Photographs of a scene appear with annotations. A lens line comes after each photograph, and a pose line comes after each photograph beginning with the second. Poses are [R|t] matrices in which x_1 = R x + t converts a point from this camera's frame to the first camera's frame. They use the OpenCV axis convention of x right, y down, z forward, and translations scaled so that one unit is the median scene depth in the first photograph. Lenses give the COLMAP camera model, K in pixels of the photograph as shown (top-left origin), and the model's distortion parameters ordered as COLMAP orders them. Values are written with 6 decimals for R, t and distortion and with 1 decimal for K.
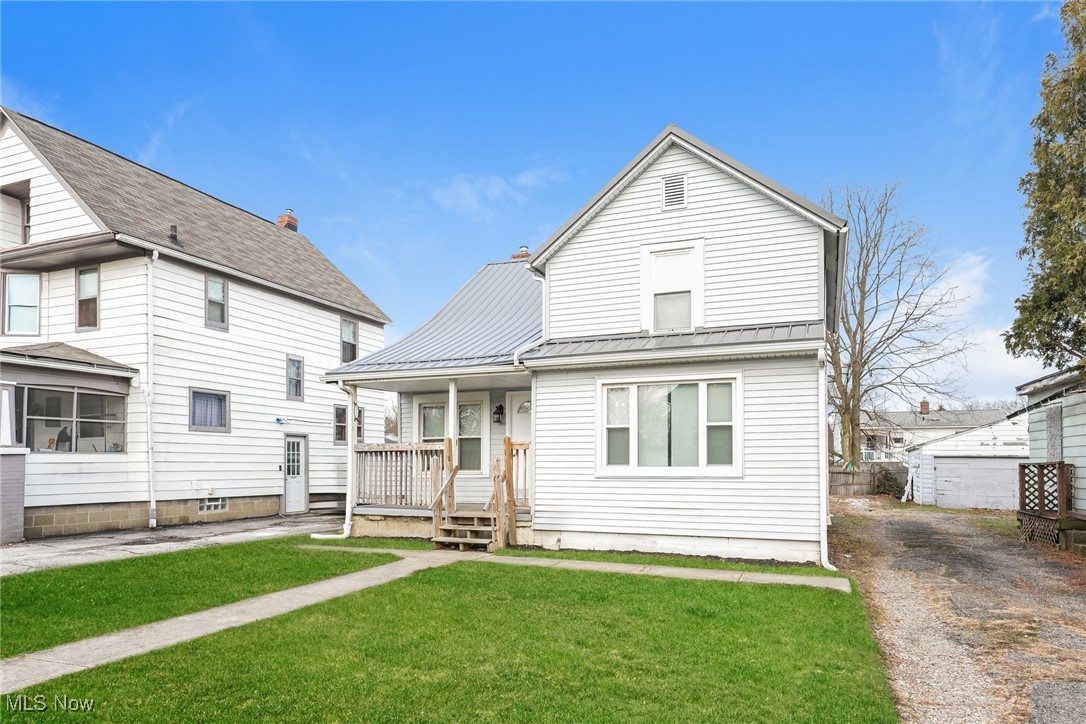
lens RADIAL K [[630.7, 0, 543.1], [0, 630.7, 391.5], [0, 0, 1]] dist [0.003738, 0.001392]
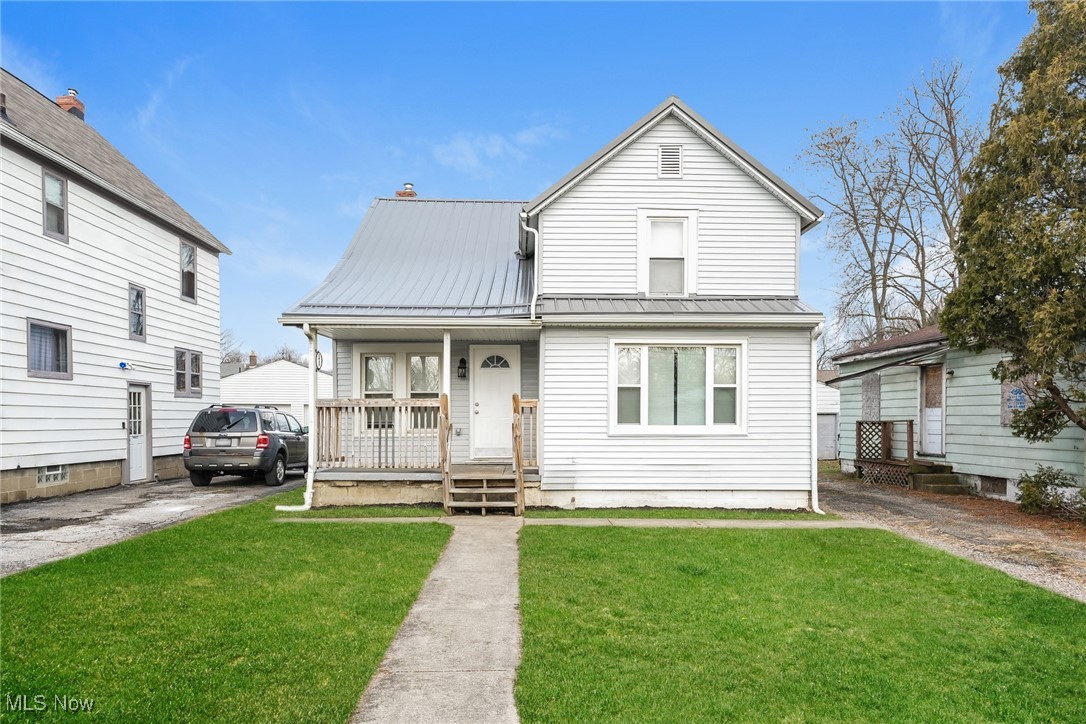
lens RADIAL K [[653.6, 0, 543.0], [0, 653.6, 362.0], [0, 0, 1]] dist [0.005790, 0.000707]
pose [[0.924501, 0.034878, 0.379581, -0.364205], [-0.045942, 0.998741, 0.020125, 0.001774], [-0.378401, -0.036044, 0.924940, 0.068174]]
